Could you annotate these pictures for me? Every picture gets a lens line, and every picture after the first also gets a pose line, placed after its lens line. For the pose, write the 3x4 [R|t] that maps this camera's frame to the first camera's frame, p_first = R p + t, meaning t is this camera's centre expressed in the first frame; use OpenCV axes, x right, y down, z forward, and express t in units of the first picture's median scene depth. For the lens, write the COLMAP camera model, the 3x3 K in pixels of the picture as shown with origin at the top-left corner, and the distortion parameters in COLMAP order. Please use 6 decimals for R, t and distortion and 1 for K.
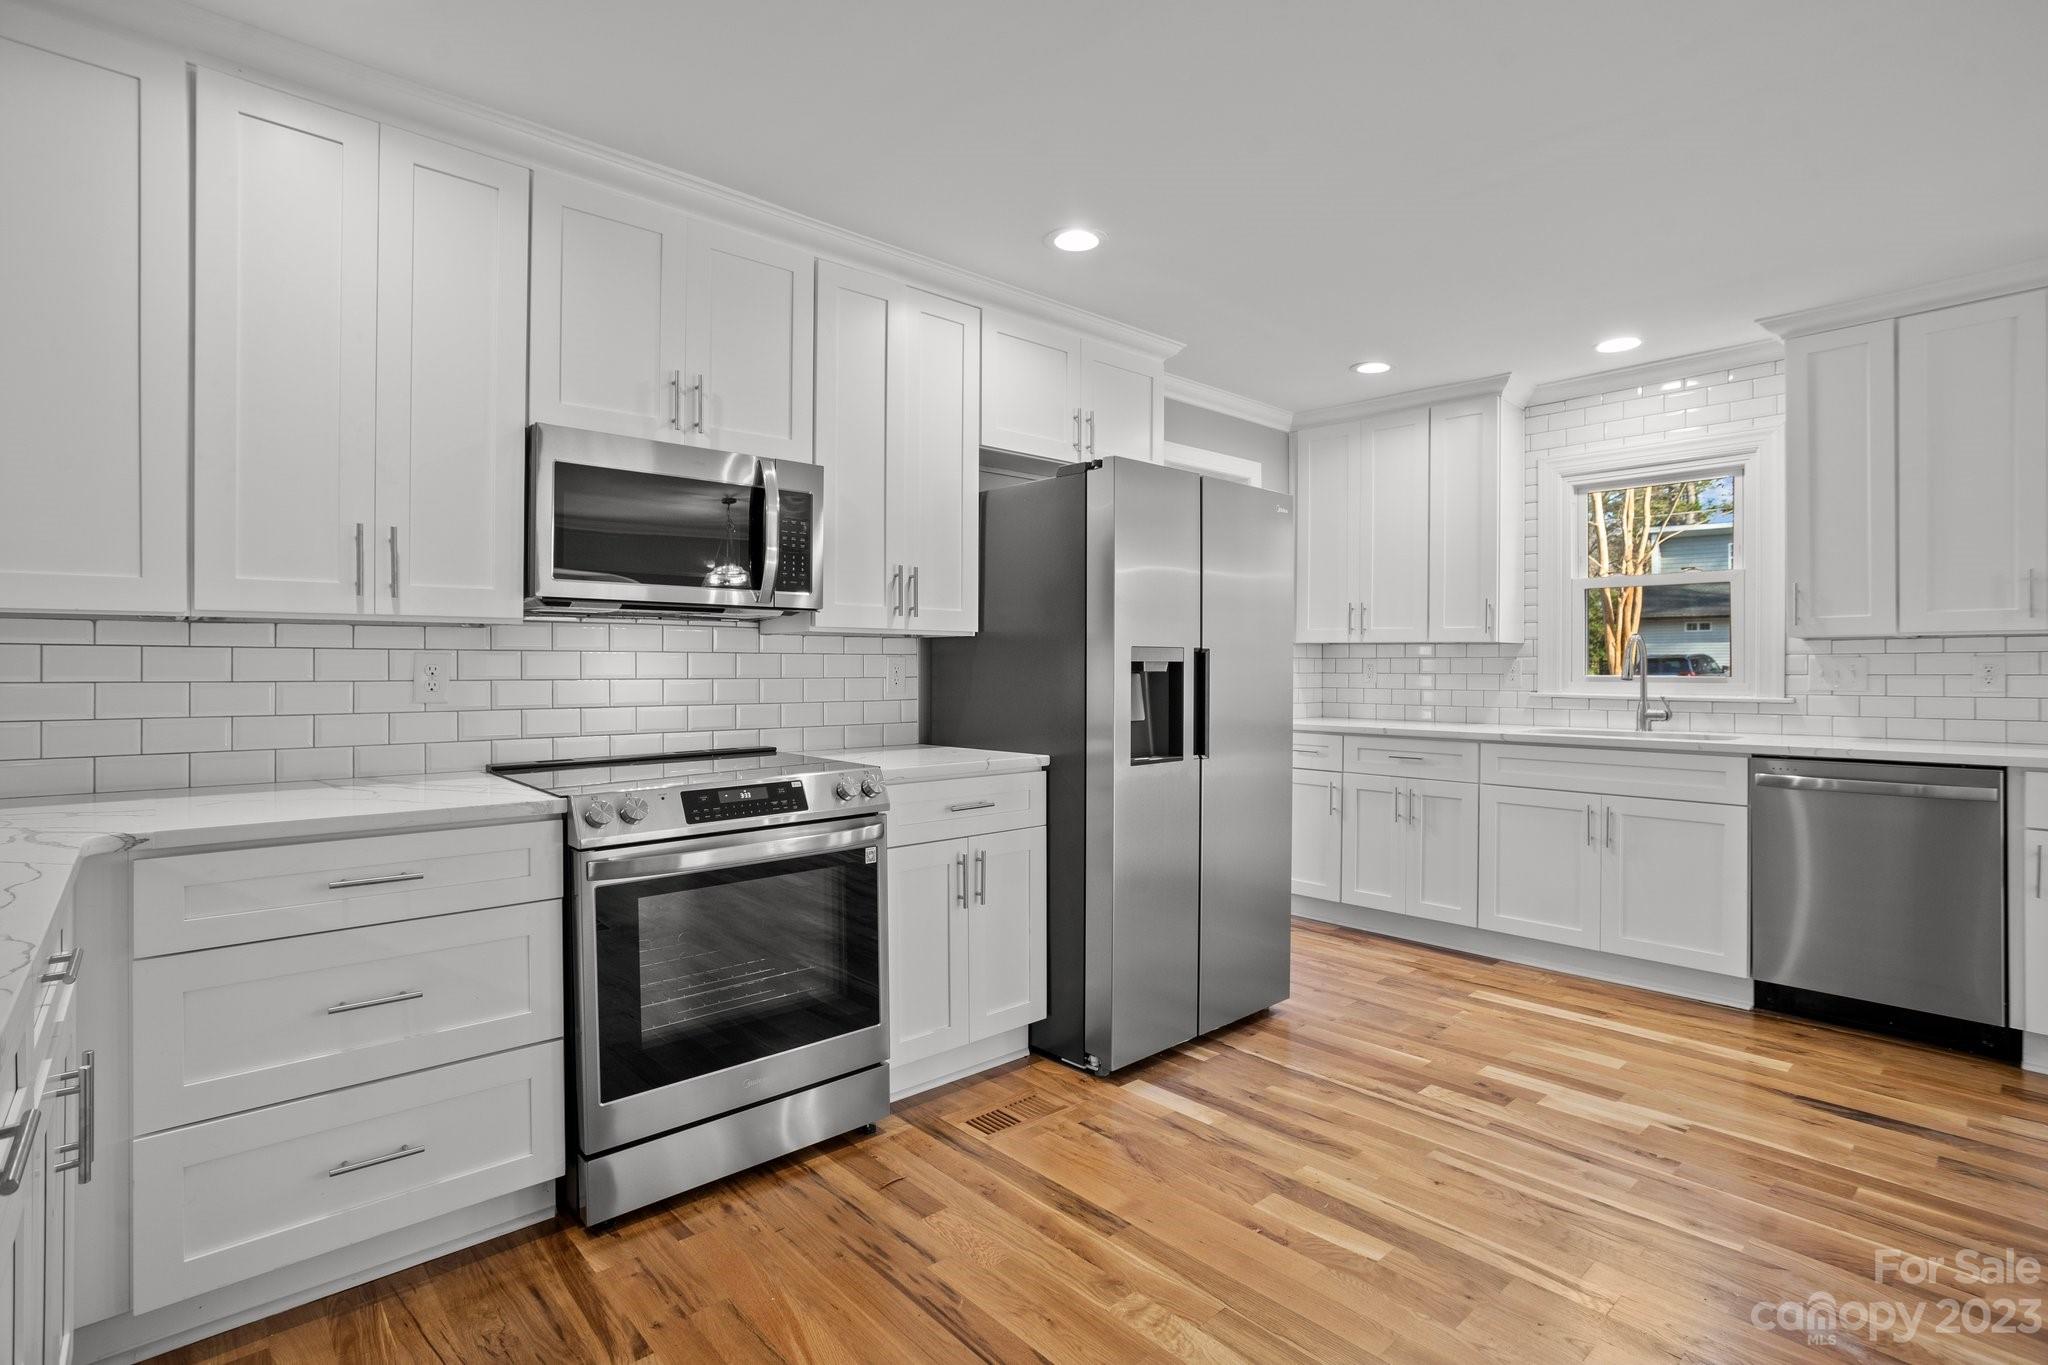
lens RADIAL K [[978.5, 0, 1006.7], [0, 978.5, 669.5], [0, 0, 1]] dist [-0.044319, 0.015284]
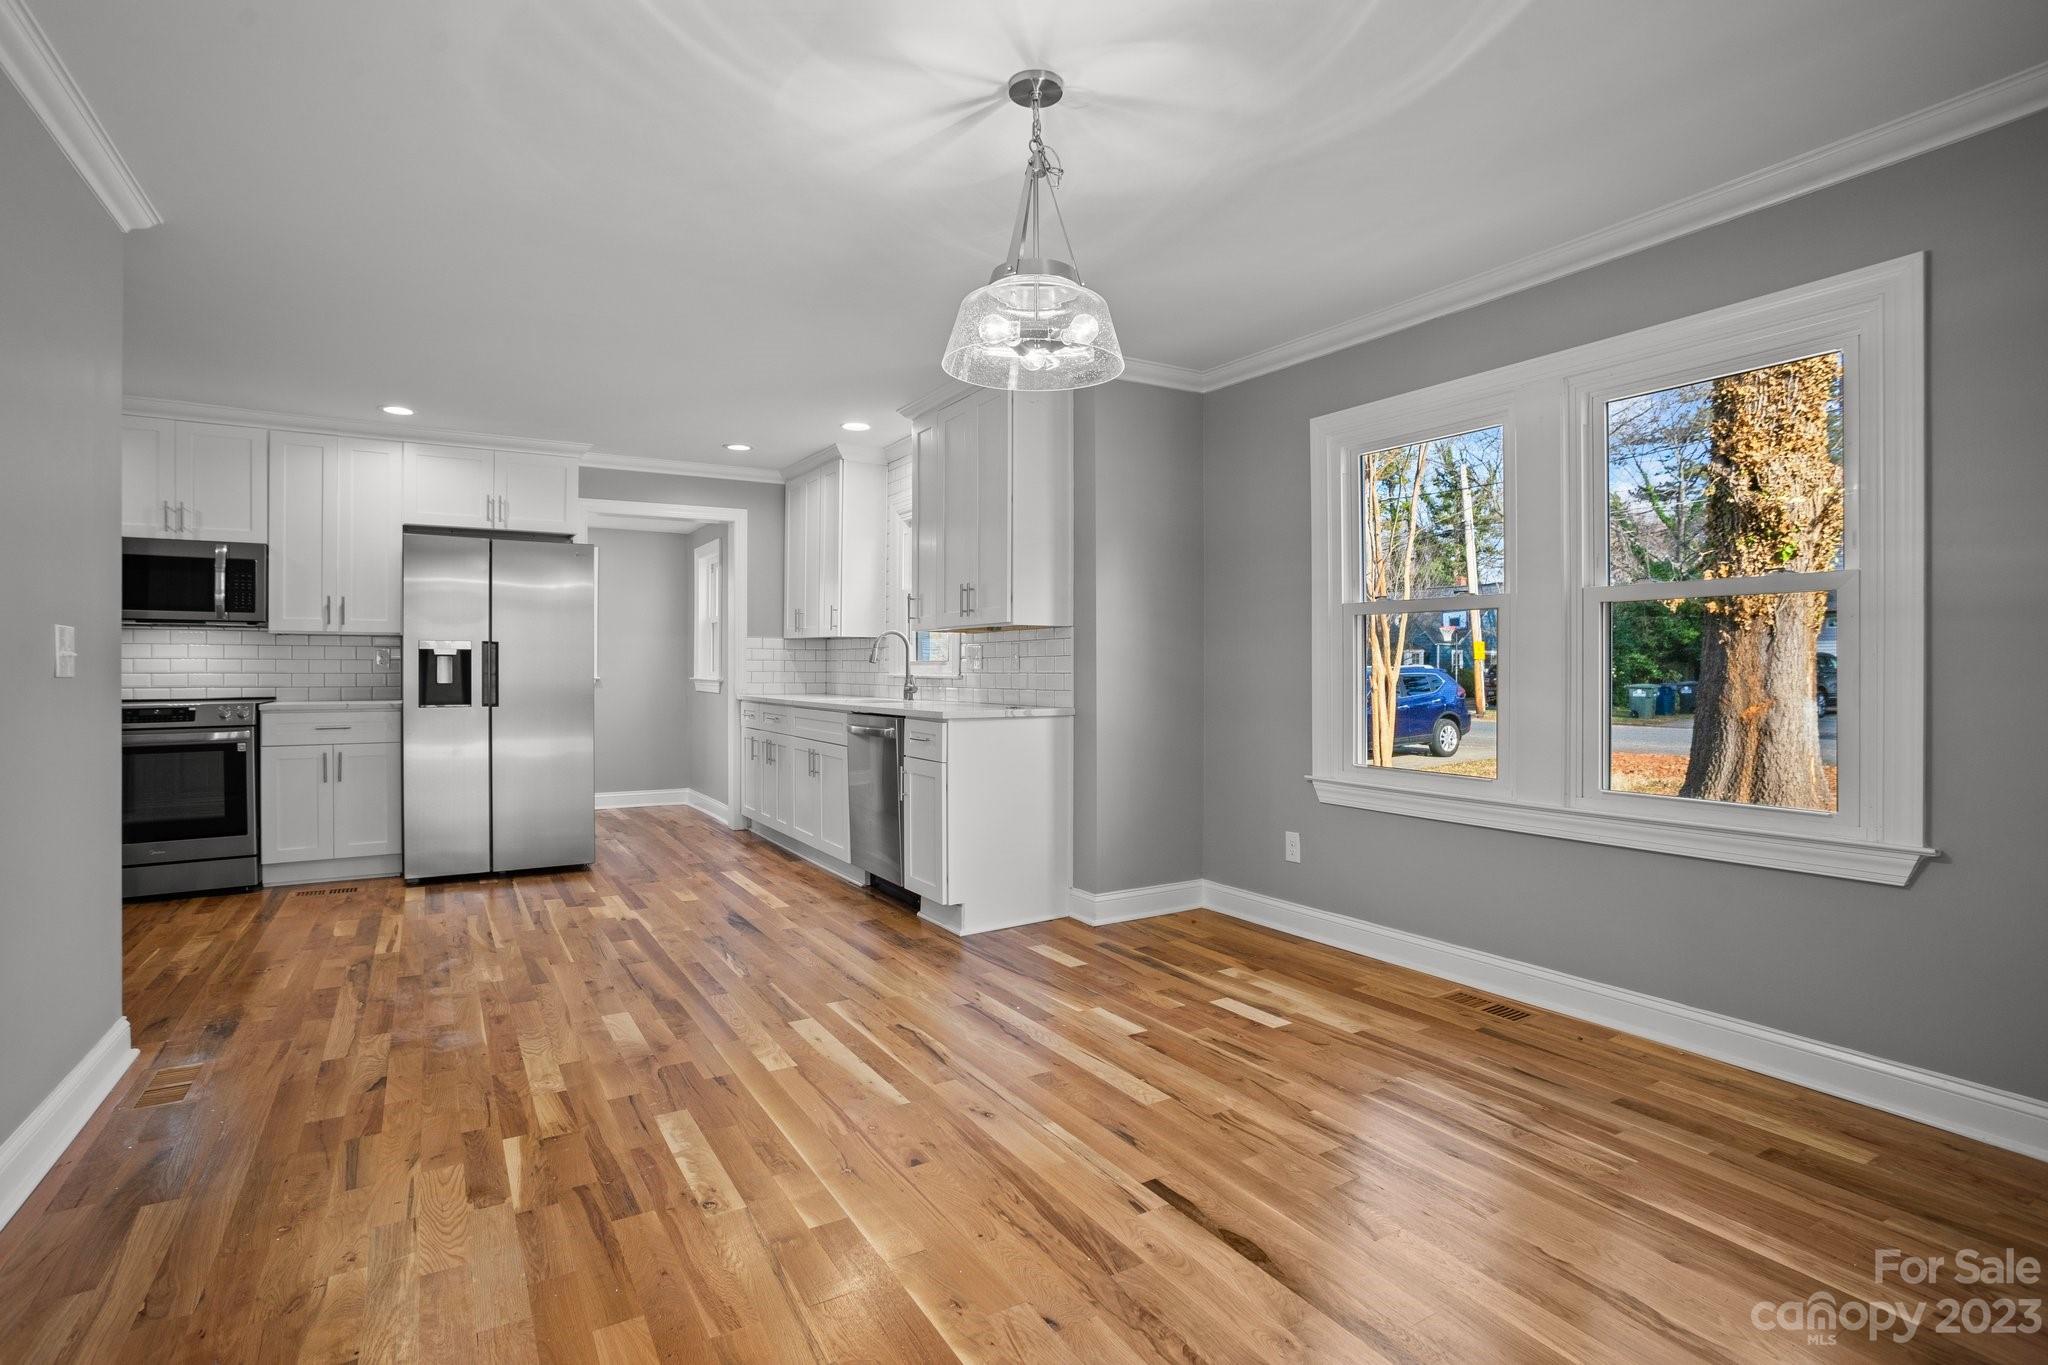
lens RADIAL K [[978.5, 0, 1022.7], [0, 978.5, 687.2], [0, 0, 1]] dist [-0.044319, 0.015284]
pose [[0.979683, 0.005138, -0.200486, 1.421156], [-0.001489, 0.999831, 0.018345, 0.025645], [0.200546, -0.017674, 0.979525, -0.453837]]
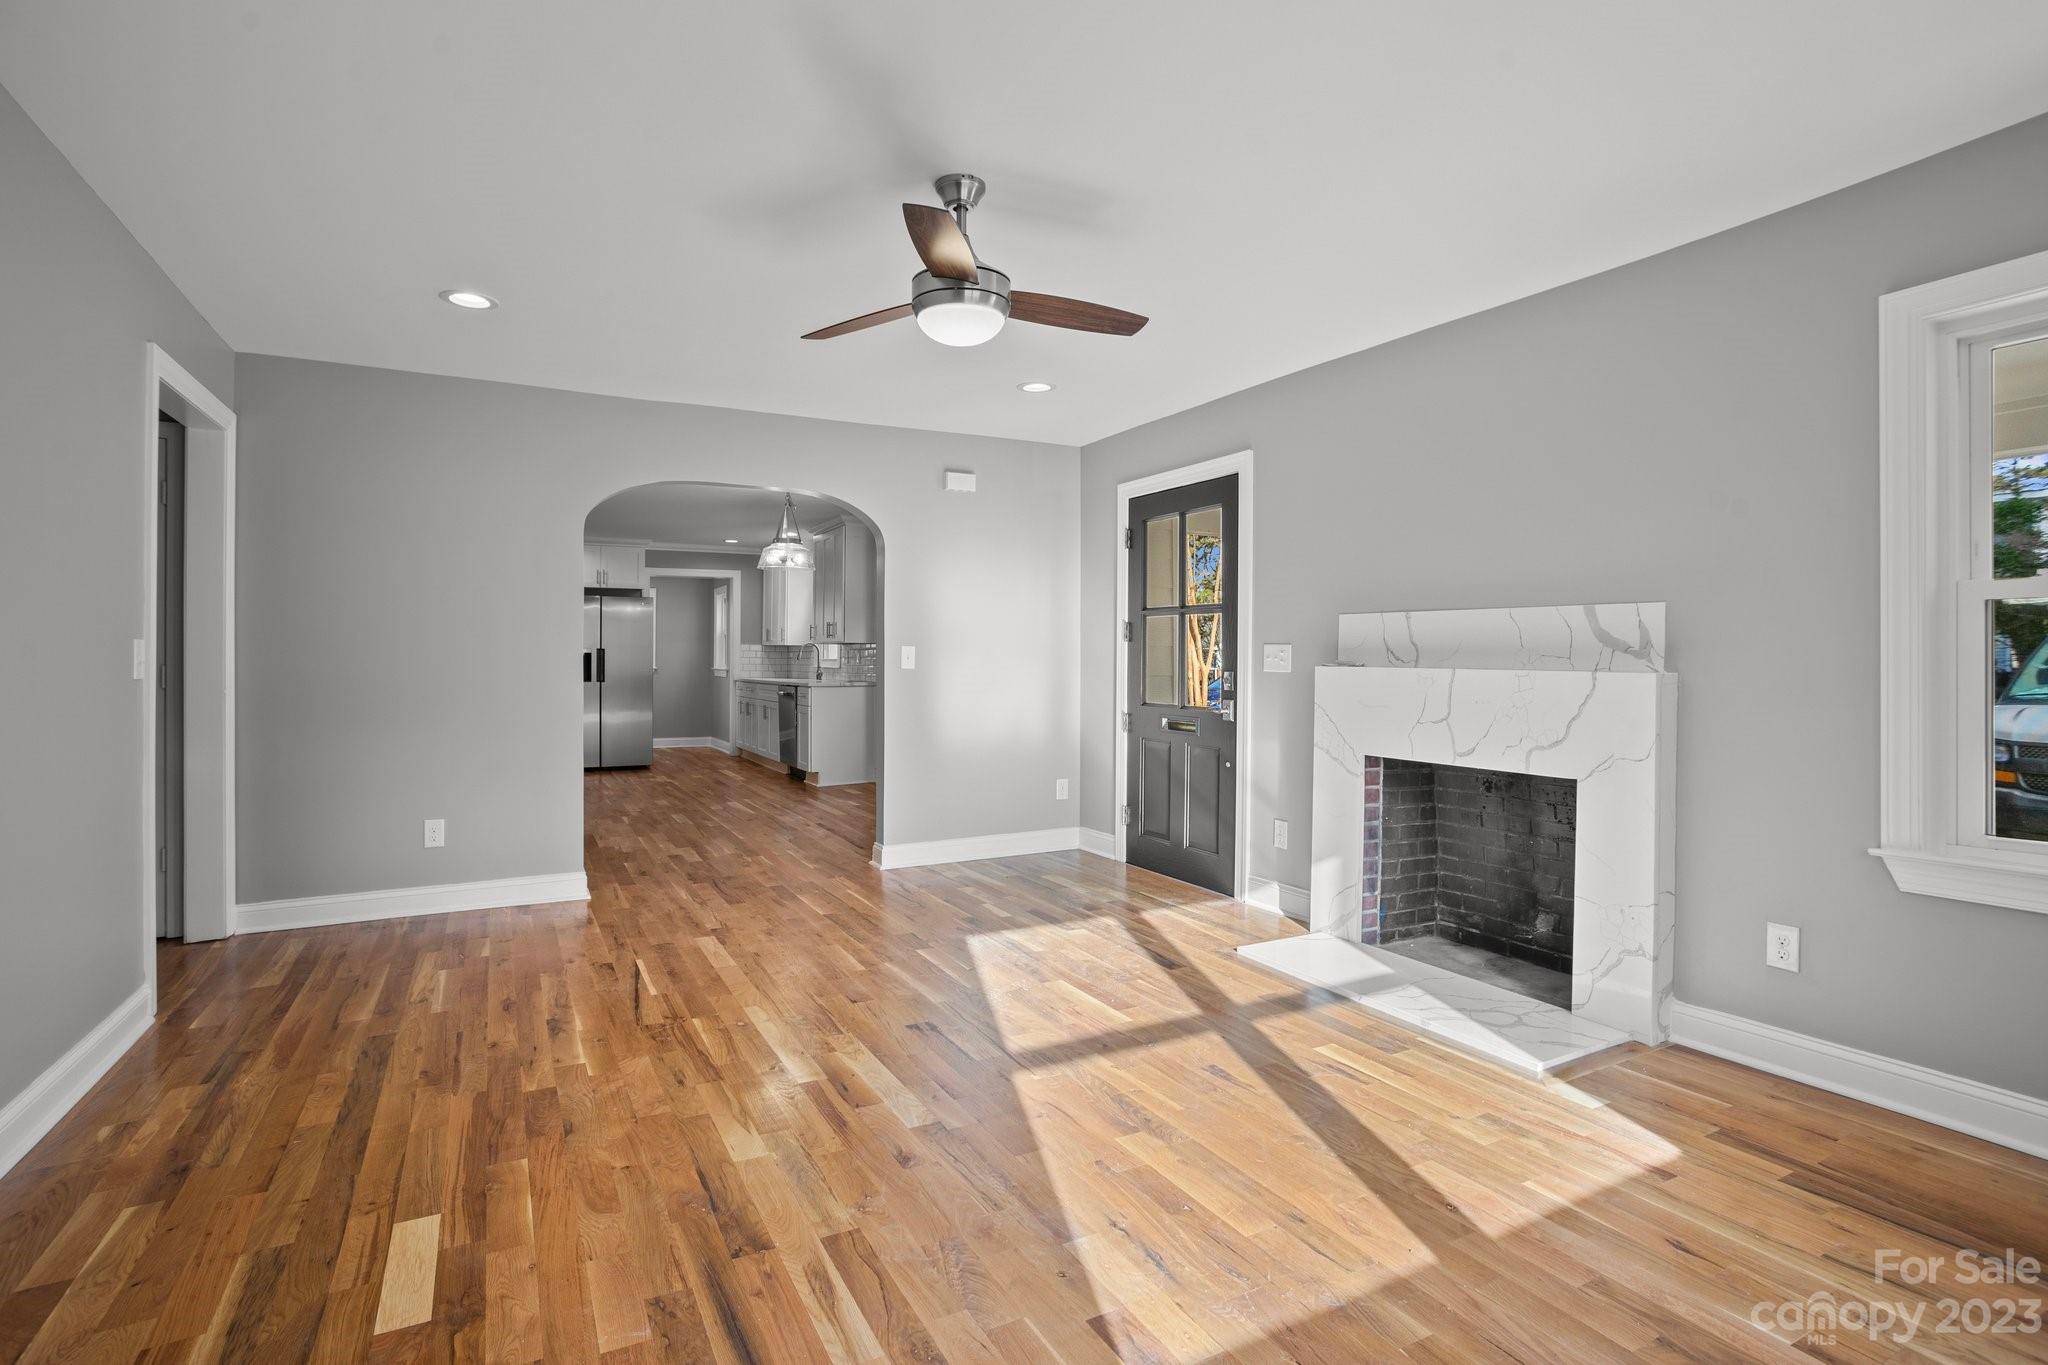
lens RADIAL K [[978.5, 0, 1017.9], [0, 978.5, 679.4], [0, 0, 1]] dist [-0.044319, 0.015284]
pose [[0.966248, 0.008592, -0.257468, 2.377059], [-0.003840, 0.999813, 0.018954, 0.014381], [0.257583, -0.017325, 0.966101, -1.790399]]
